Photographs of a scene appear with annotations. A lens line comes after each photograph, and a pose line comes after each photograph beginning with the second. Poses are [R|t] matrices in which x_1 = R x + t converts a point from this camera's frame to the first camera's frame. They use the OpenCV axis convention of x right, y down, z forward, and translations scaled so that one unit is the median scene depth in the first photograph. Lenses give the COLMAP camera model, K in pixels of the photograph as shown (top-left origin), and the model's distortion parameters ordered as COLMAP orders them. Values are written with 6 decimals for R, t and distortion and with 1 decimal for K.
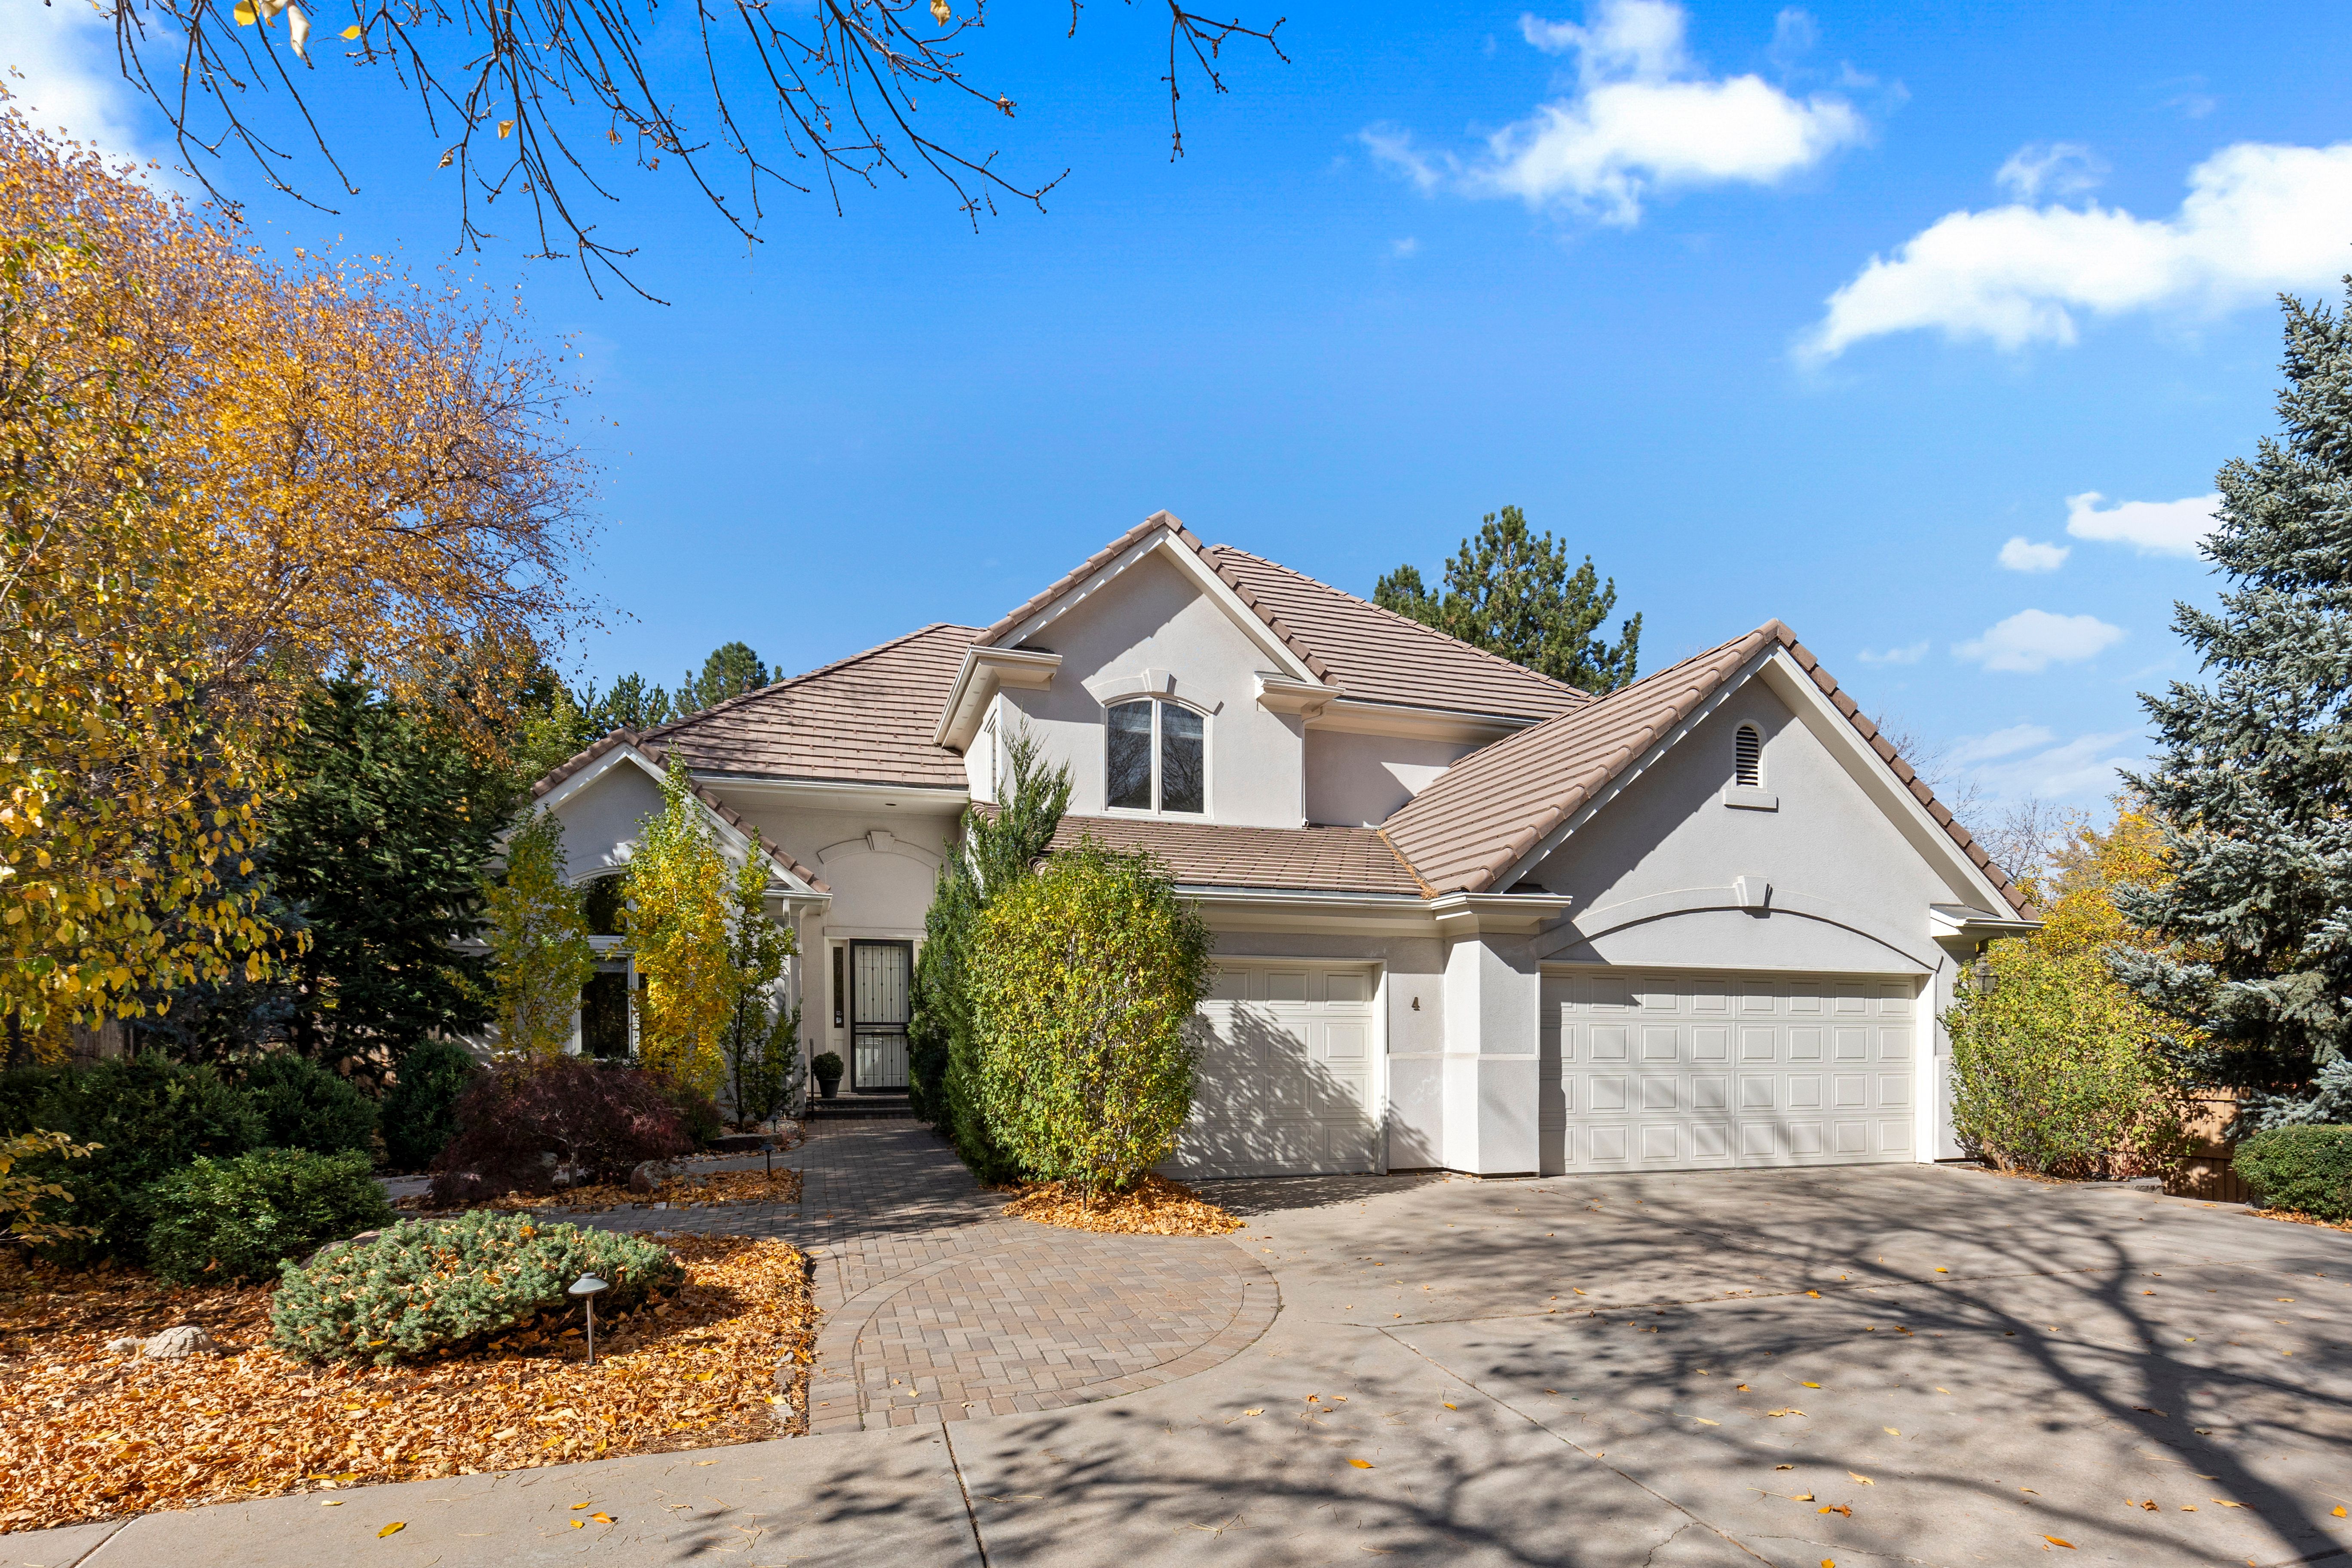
lens RADIAL K [[1064.2, 0, 1226.6], [0, 1064.2, 1013.0], [0, 0, 1]] dist [0.002928, -0.000892]
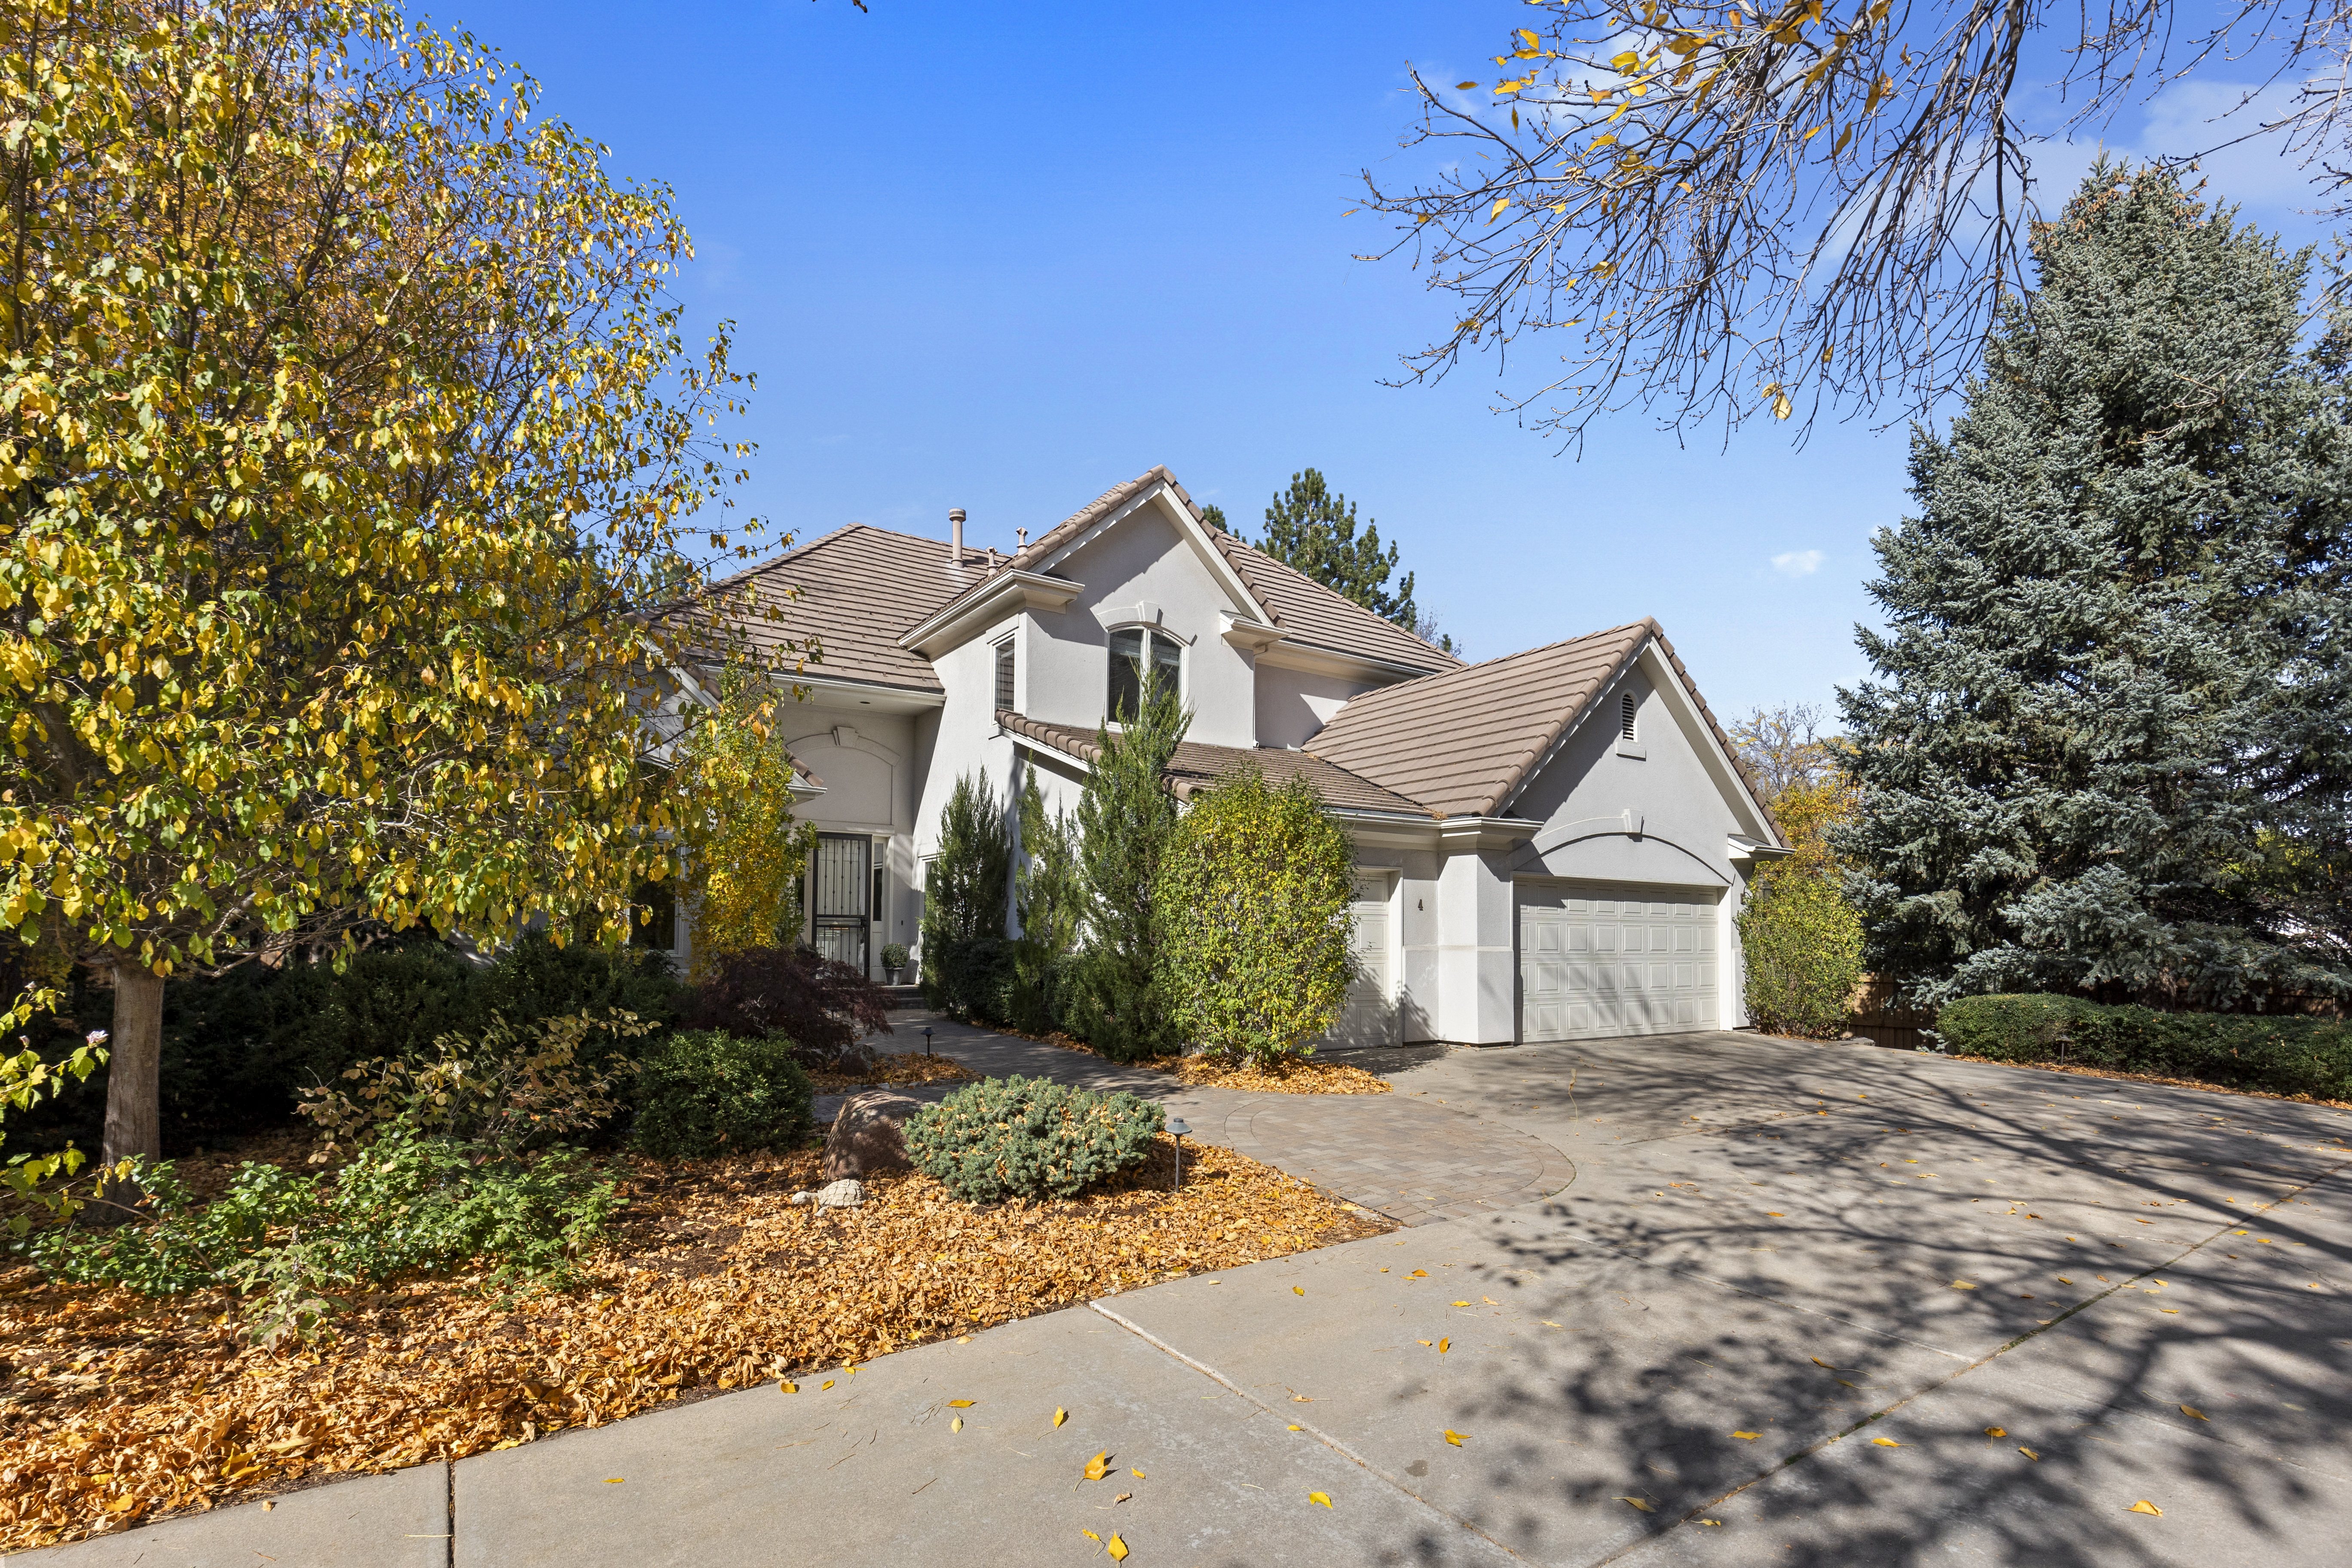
lens RADIAL K [[1064.2, 0, 1183.9], [0, 1064.2, 858.1], [0, 0, 1]] dist [0.002928, -0.000892]
pose [[0.958070, 0.025093, 0.285435, -0.368540], [-0.011320, 0.998695, -0.049801, 0.001601], [-0.286312, 0.044481, 0.957103, -0.075716]]
